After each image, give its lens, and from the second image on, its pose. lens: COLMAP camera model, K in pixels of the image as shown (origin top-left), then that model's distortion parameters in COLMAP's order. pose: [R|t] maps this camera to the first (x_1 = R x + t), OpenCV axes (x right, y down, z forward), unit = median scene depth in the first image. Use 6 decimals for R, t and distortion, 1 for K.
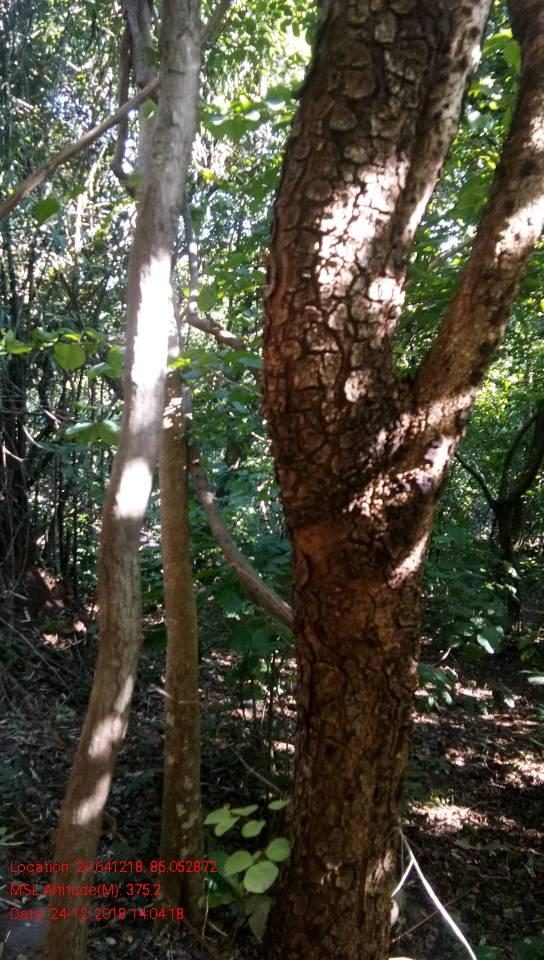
lens RADIAL K [[732.7, 0, 274.9], [0, 732.7, 480.6], [0, 0, 1]] dist [0.091873, -0.117764]
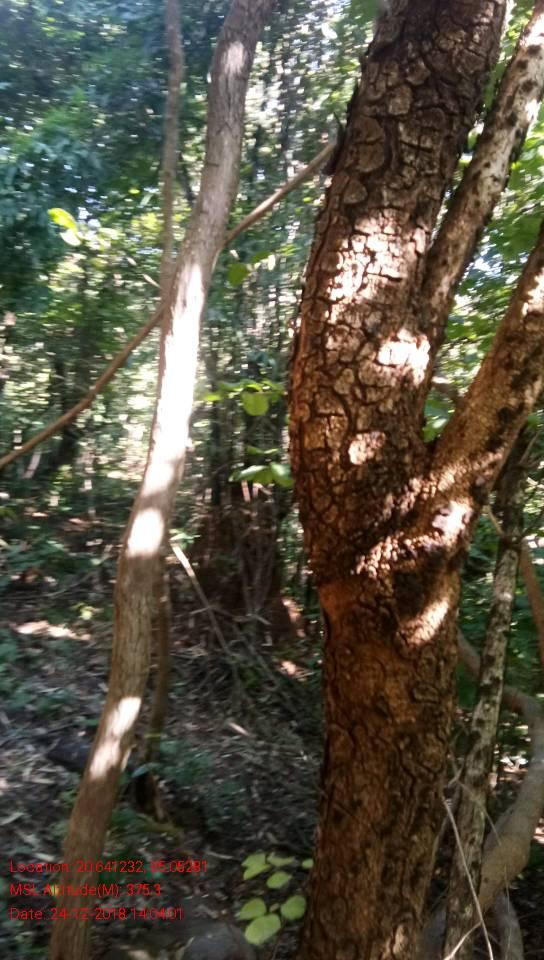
lens RADIAL K [[732.7, 0, 273.0], [0, 732.7, 479.7], [0, 0, 1]] dist [0.091873, -0.117764]
pose [[0.934273, 0.049171, -0.353152, 0.343179], [-0.068262, 0.996791, -0.041801, -0.035895], [0.349964, 0.063161, 0.934632, 0.022485]]
